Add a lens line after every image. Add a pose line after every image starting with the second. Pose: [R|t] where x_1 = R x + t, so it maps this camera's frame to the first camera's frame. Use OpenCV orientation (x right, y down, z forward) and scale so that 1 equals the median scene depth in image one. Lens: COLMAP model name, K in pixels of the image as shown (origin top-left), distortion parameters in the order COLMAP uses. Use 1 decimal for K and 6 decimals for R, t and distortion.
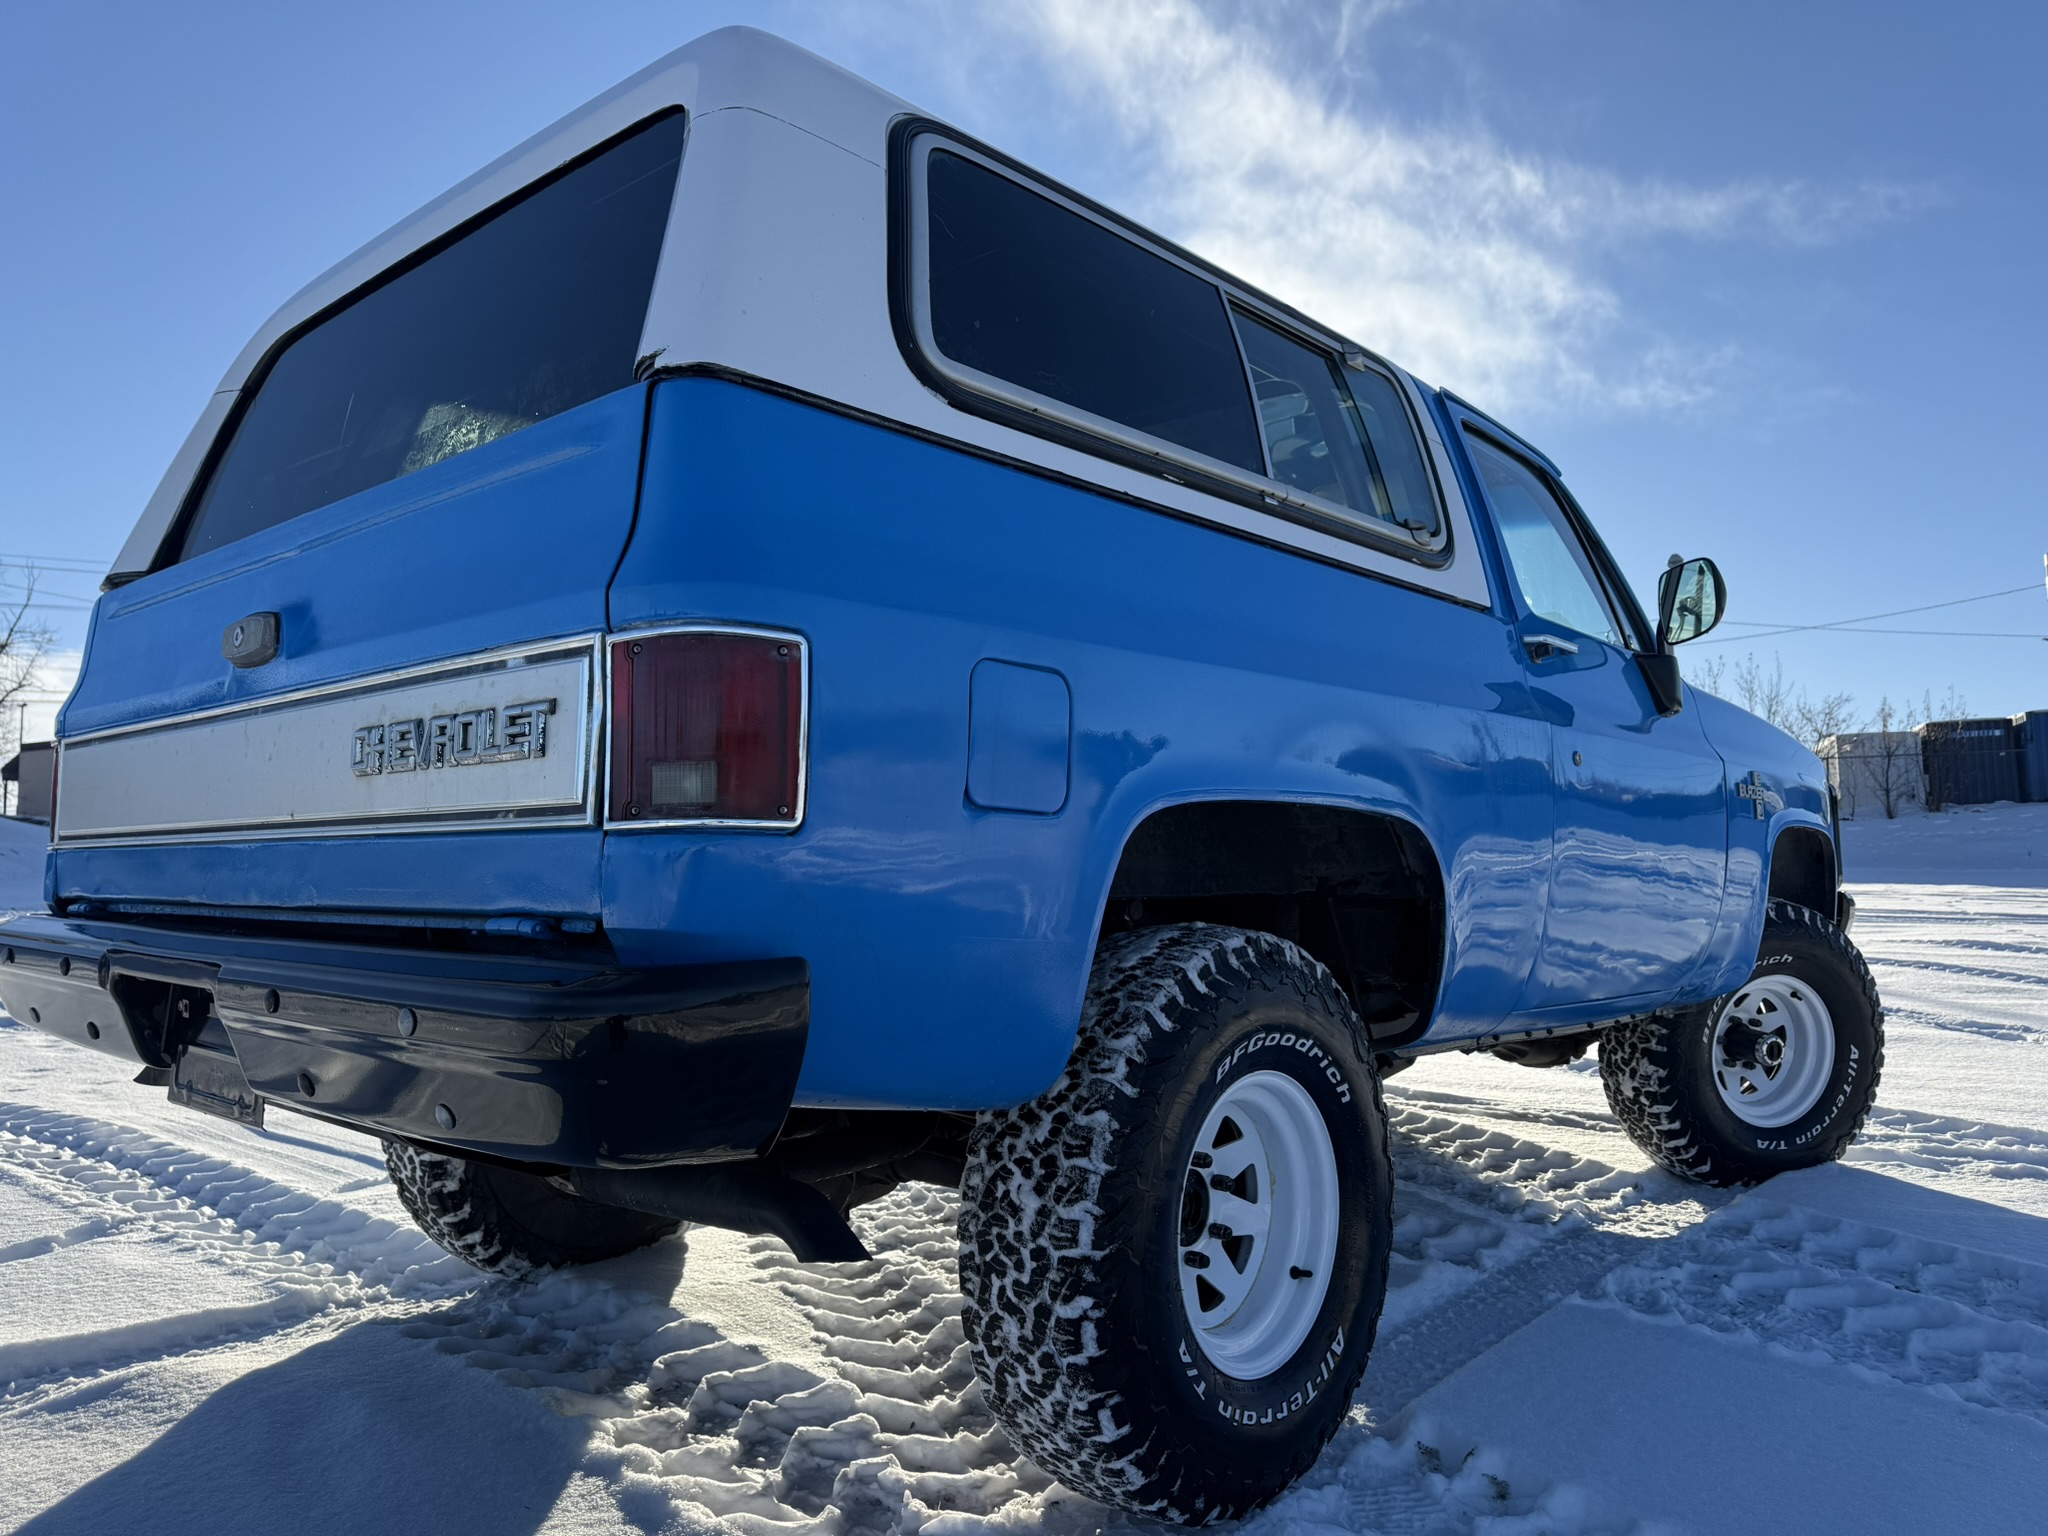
lens RADIAL K [[1498.7, 0, 1024.0], [0, 1498.7, 768.0], [0, 0, 1]] dist [-0.004405, 0.004608]
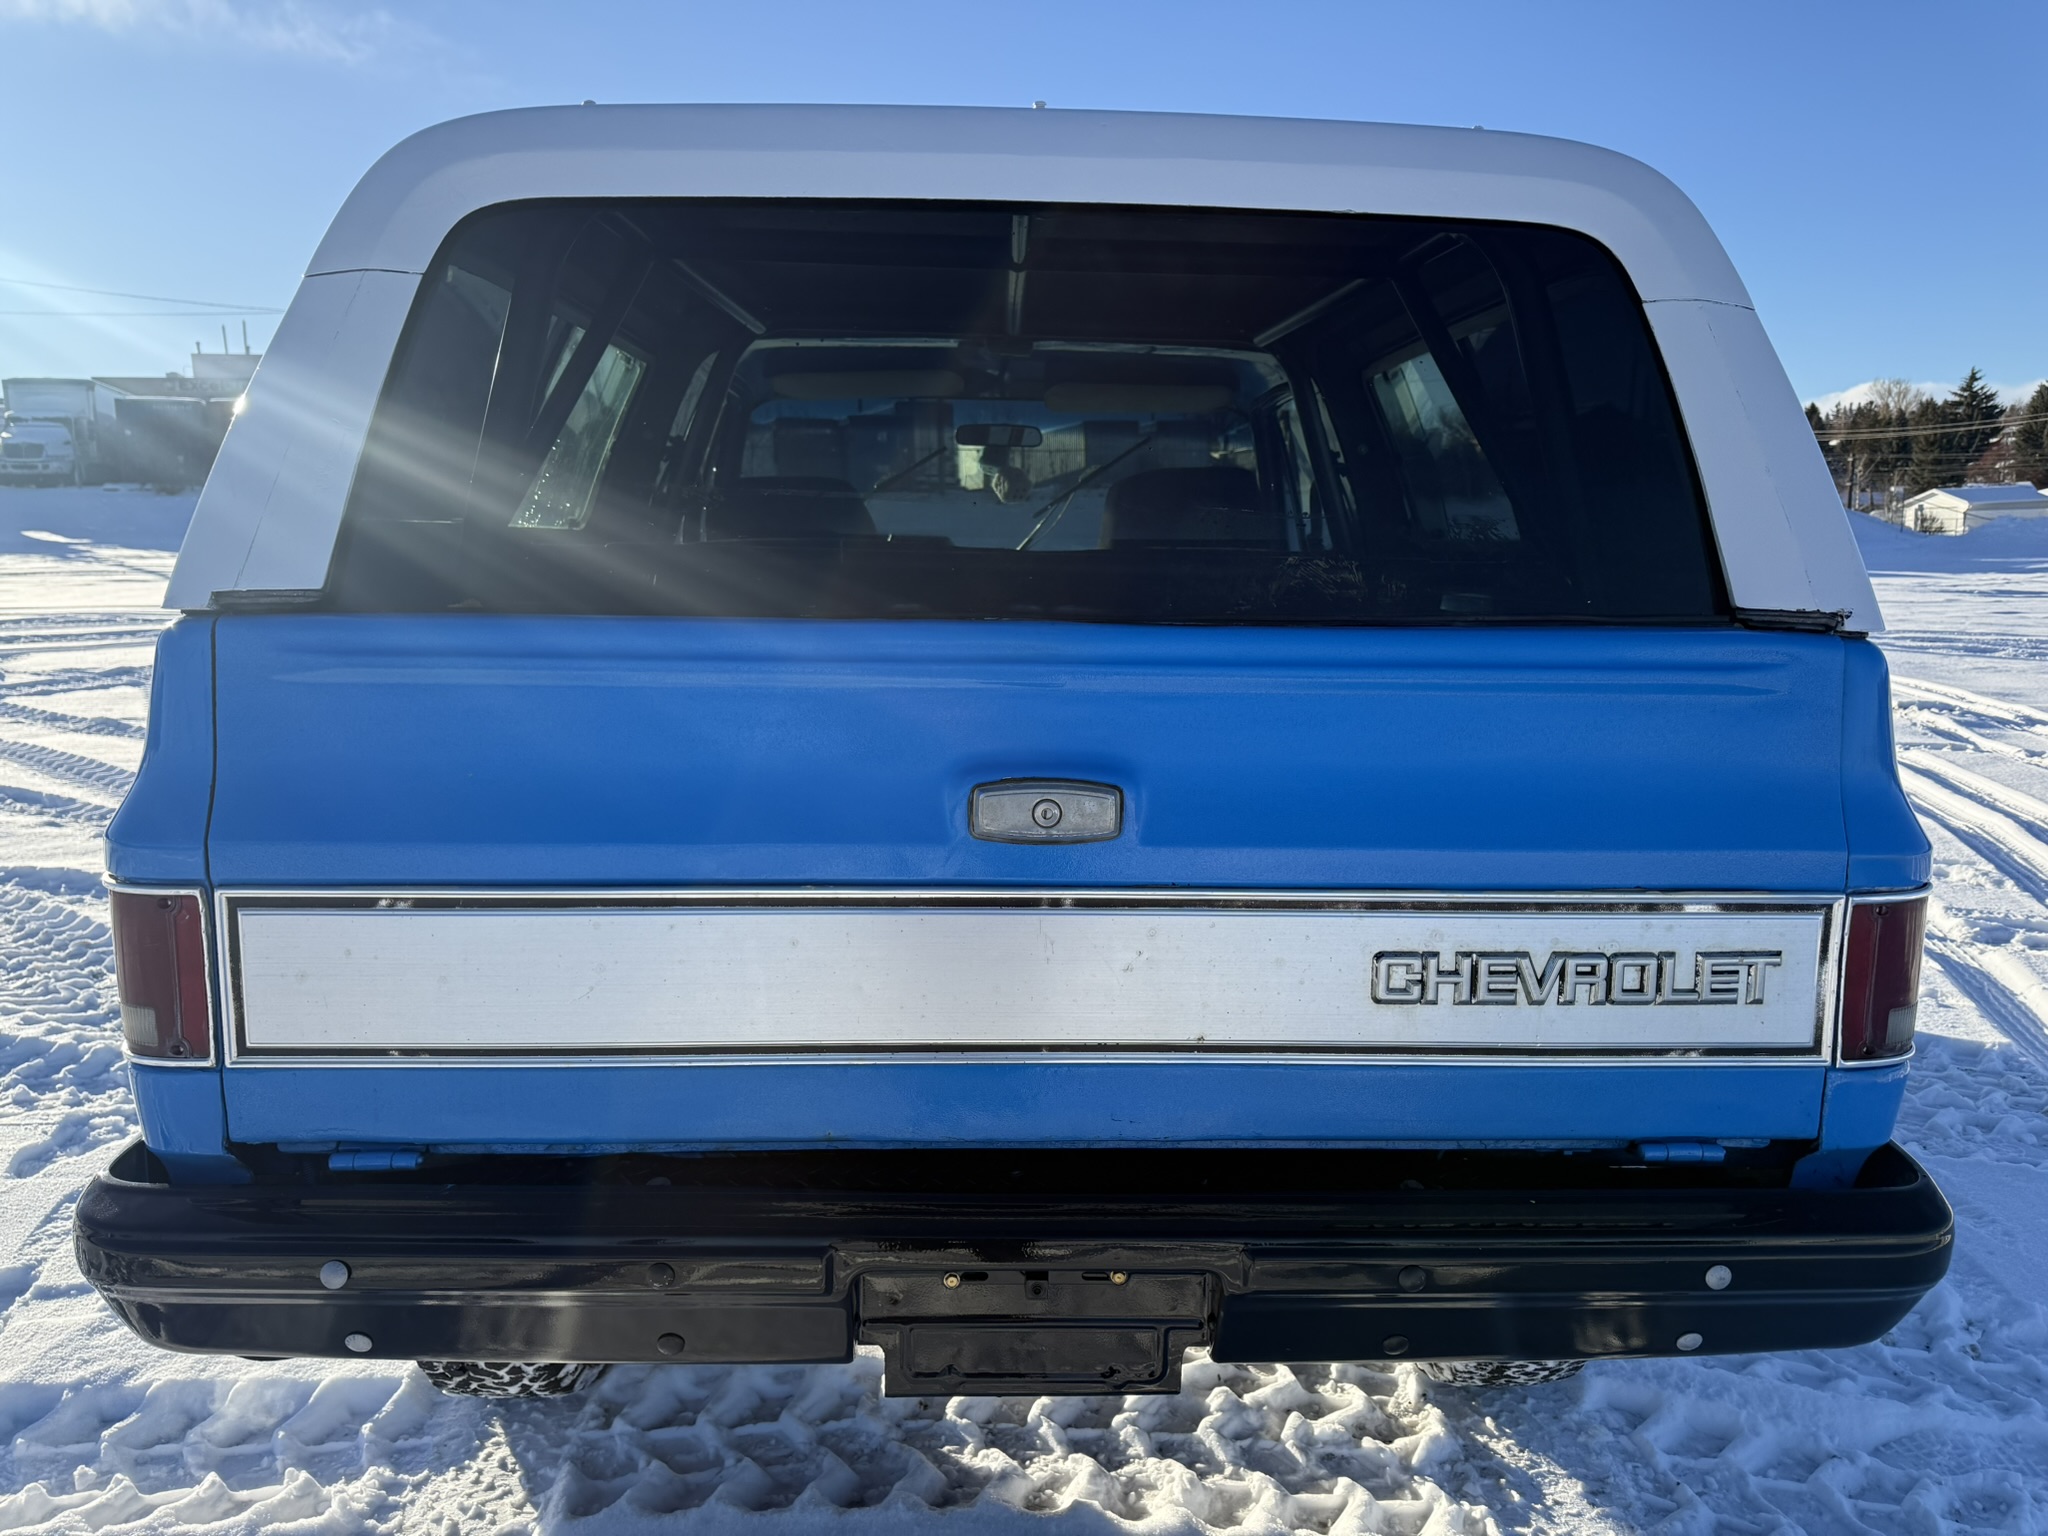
lens RADIAL K [[1498.7, 0, 1024.0], [0, 1498.7, 768.0], [0, 0, 1]] dist [-0.004405, 0.004608]
pose [[0.687928, -0.102451, 0.718512, -1.344755], [-0.077664, 0.973911, 0.213226, -0.337030], [-0.721612, -0.202486, 0.662024, 0.654248]]
